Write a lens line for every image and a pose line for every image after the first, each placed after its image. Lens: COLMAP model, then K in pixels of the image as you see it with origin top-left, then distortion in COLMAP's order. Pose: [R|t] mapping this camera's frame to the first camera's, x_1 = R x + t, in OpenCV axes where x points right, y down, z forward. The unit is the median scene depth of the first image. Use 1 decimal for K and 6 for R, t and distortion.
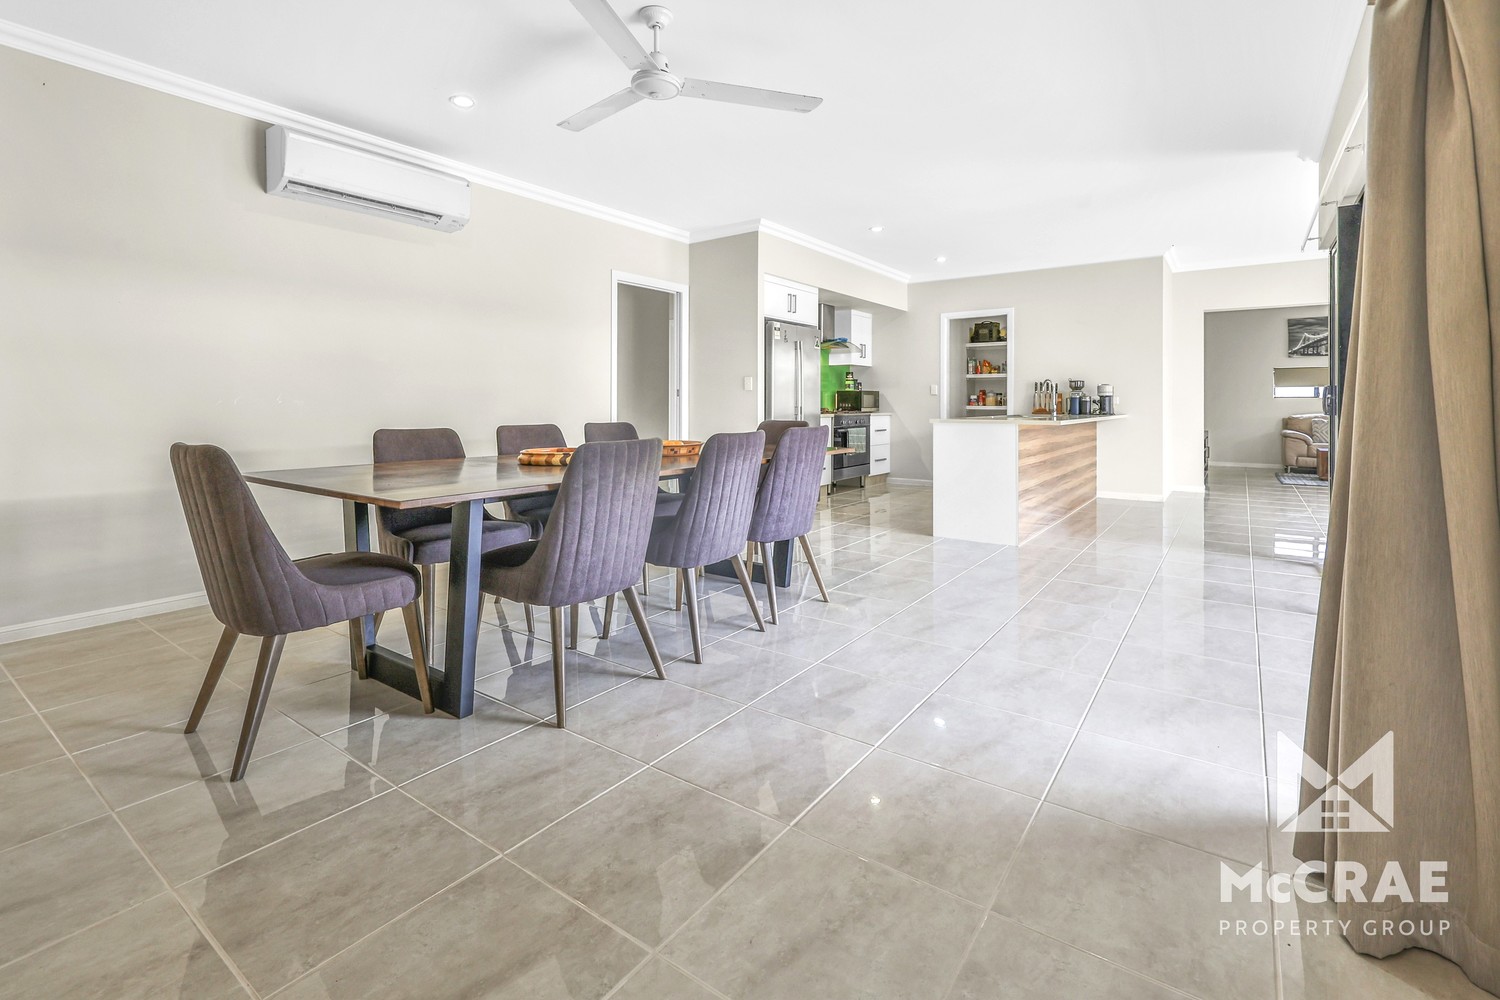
lens RADIAL K [[675.7, 0, 727.2], [0, 675.7, 420.4], [0, 0, 1]] dist [0.008313, -0.001650]
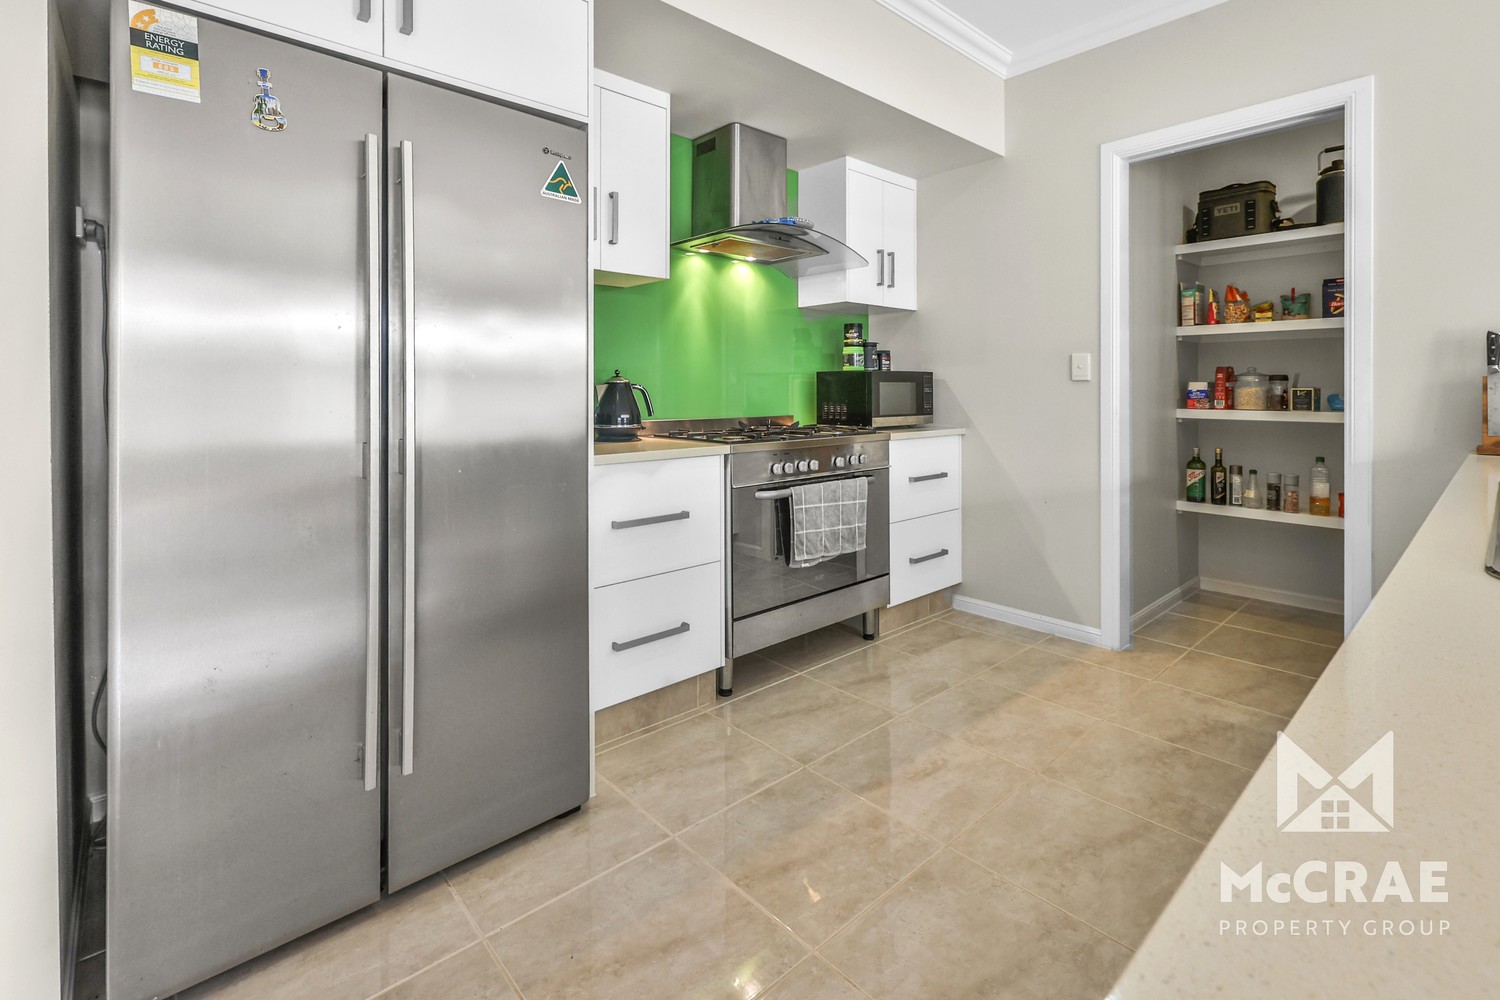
lens RADIAL K [[675.7, 0, 767.8], [0, 675.7, 398.4], [0, 0, 1]] dist [0.008313, -0.001650]
pose [[0.985054, -0.001598, -0.172237, 0.206488], [-0.000797, 0.999904, -0.013833, -0.023681], [0.172242, 0.013764, 0.984958, 0.627331]]
